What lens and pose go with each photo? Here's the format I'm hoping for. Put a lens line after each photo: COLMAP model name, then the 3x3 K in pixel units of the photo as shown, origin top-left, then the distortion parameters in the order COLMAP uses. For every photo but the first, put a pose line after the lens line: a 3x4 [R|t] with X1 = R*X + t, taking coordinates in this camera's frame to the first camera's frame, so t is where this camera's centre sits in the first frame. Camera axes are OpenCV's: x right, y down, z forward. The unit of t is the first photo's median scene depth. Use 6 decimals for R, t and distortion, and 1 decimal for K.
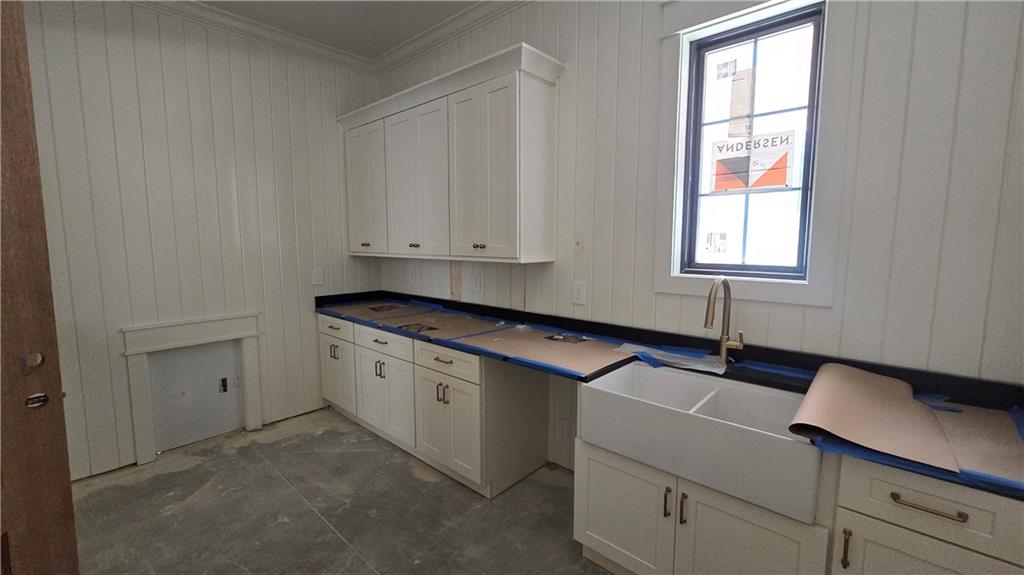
lens RADIAL K [[421.0, 0, 512.2], [0, 421.0, 287.9], [0, 0, 1]] dist [-0.002241, -0.000147]
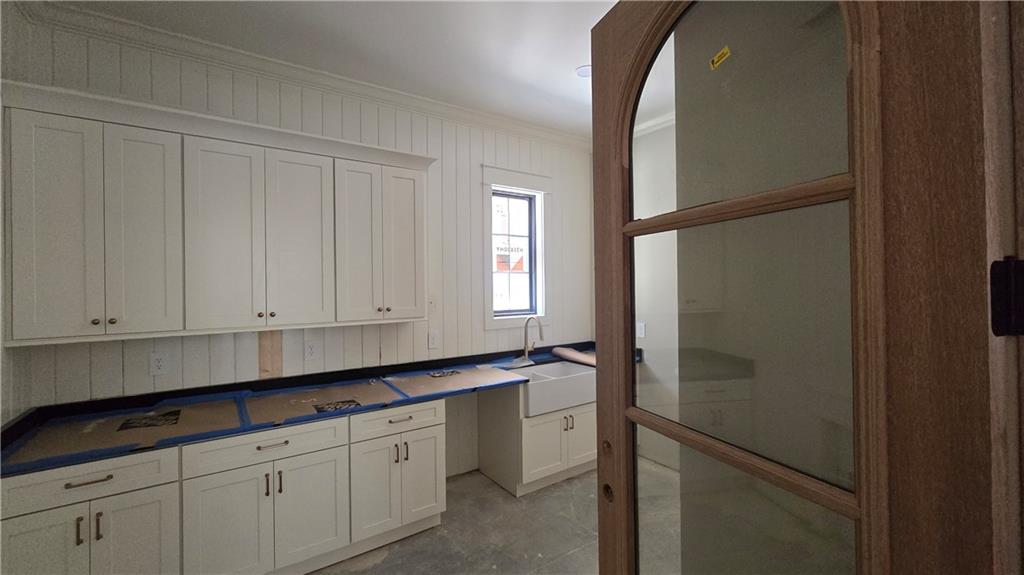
lens RADIAL K [[421.0, 0, 512.6], [0, 421.0, 284.1], [0, 0, 1]] dist [-0.002241, -0.000147]
pose [[0.220513, -0.002962, 0.975380, -1.309373], [0.114372, 0.993175, -0.022841, -0.124415], [-0.968655, 0.116593, 0.219347, 0.544394]]
